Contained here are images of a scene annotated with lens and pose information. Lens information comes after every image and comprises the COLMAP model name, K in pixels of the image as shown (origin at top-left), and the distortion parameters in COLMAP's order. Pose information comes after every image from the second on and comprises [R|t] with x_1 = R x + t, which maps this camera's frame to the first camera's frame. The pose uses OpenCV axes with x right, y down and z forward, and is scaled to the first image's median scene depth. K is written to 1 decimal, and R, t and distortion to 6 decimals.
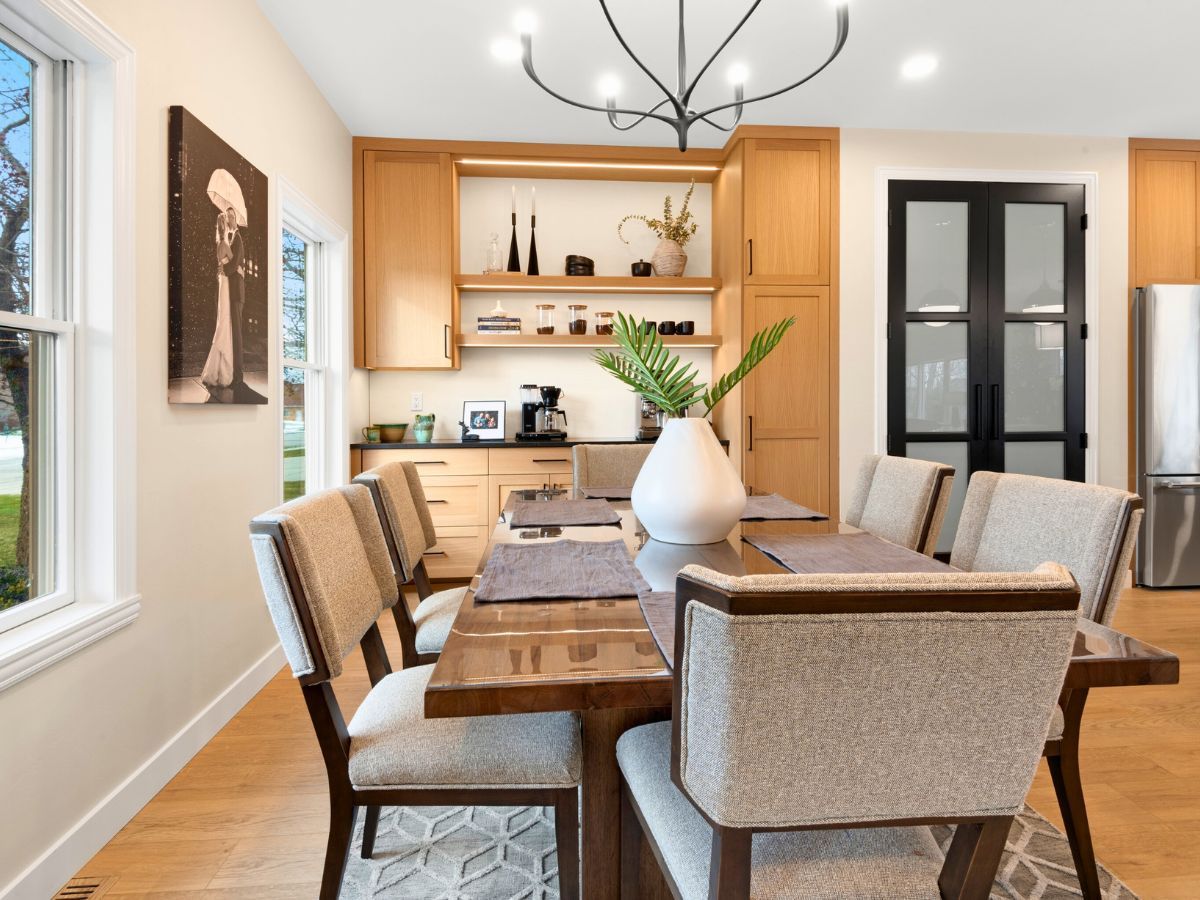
lens RADIAL K [[624.3, 0, 597.7], [0, 624.3, 409.8], [0, 0, 1]] dist [0.043227, -0.000010]
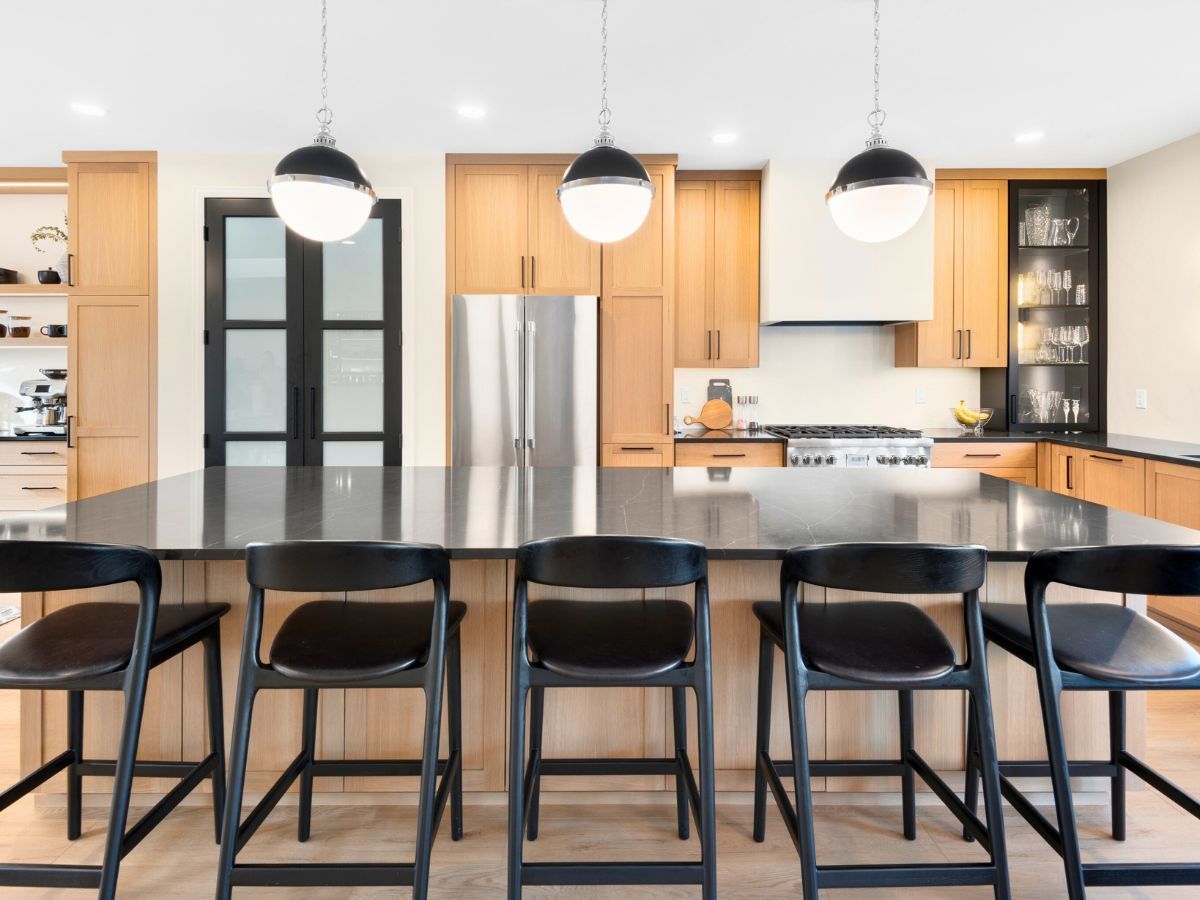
lens RADIAL K [[648.3, 0, 595.1], [0, 648.3, 367.2], [0, 0, 1]] dist [0.004443, 0.000360]
pose [[0.996497, 0.003858, -0.083542, 1.143579], [-0.004719, 0.999938, -0.010112, -0.062002], [0.083498, 0.010471, 0.996453, -0.045870]]
